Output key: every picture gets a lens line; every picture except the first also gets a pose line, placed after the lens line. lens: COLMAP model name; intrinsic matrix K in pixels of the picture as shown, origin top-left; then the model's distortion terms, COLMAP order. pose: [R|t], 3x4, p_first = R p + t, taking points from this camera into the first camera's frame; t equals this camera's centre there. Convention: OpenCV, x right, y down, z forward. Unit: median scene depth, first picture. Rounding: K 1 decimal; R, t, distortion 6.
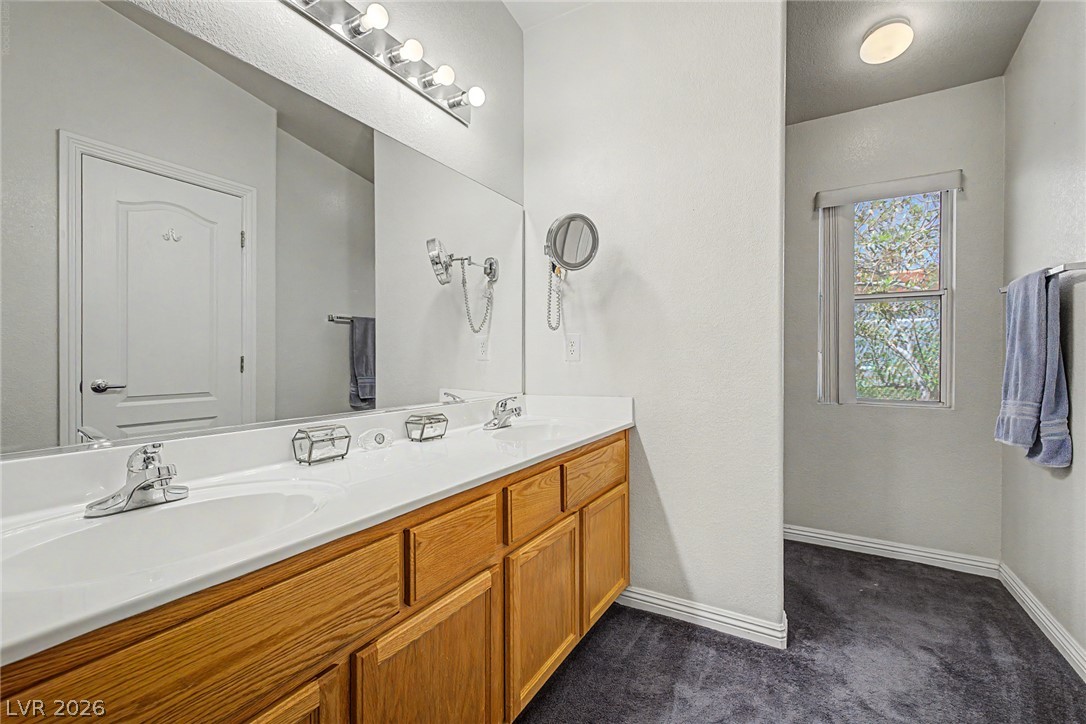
lens RADIAL K [[457.0, 0, 541.6], [0, 457.0, 358.9], [0, 0, 1]] dist [0.005097, -0.000338]
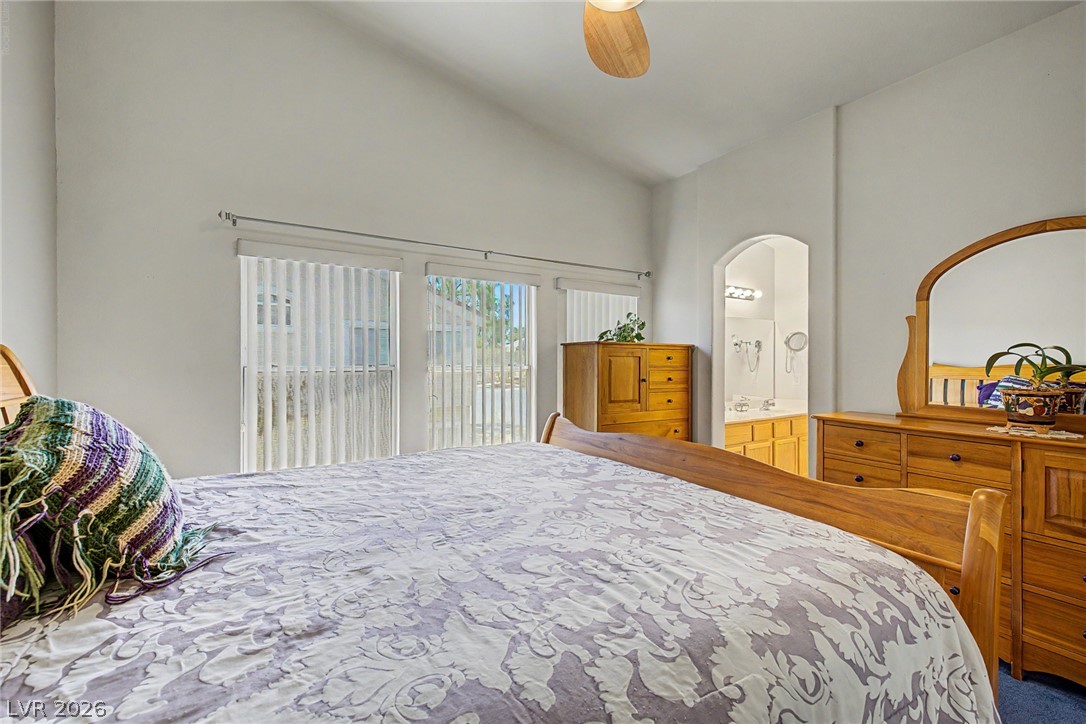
lens RADIAL K [[457.0, 0, 541.6], [0, 457.0, 358.9], [0, 0, 1]] dist [0.005097, -0.000338]
pose [[0.890229, 0.001917, -0.455509, -0.040947], [-0.001504, 0.999998, 0.001268, -0.166010], [0.455511, -0.000443, 0.890230, -2.174615]]
